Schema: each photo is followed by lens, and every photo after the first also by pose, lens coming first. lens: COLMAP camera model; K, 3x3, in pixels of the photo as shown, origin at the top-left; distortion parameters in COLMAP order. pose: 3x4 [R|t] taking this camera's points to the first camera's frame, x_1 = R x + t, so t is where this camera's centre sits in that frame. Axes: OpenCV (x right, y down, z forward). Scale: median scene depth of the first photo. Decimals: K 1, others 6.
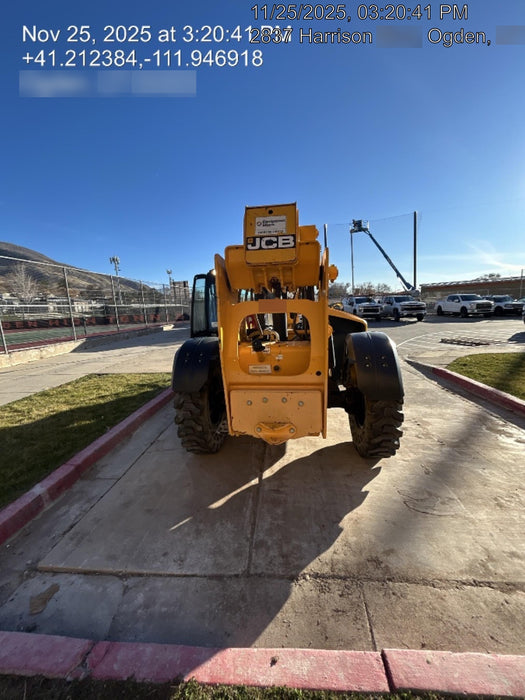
lens RADIAL K [[282.7, 0, 261.7], [0, 282.7, 337.4], [0, 0, 1]] dist [0.000702, 0.000112]
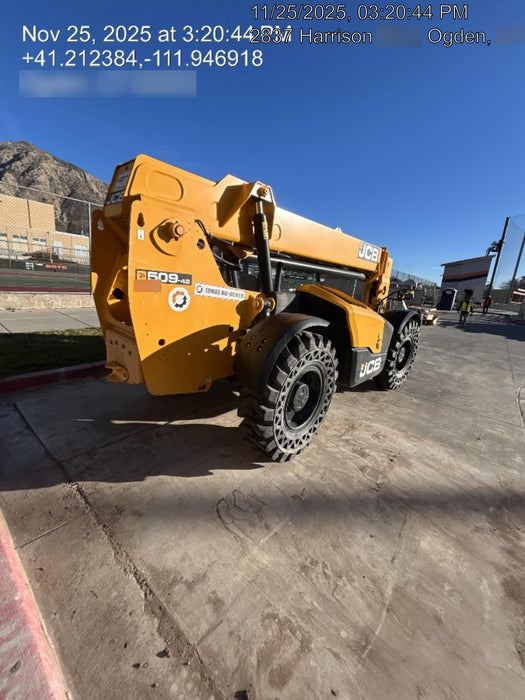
lens RADIAL K [[275.8, 0, 264.6], [0, 275.8, 344.4], [0, 0, 1]] dist [-0.004594, 0.000109]
pose [[0.818002, 0.248894, -0.518580, 1.072562], [-0.194764, 0.968132, 0.157440, -0.073023], [0.541240, -0.027786, 0.840409, 0.388927]]
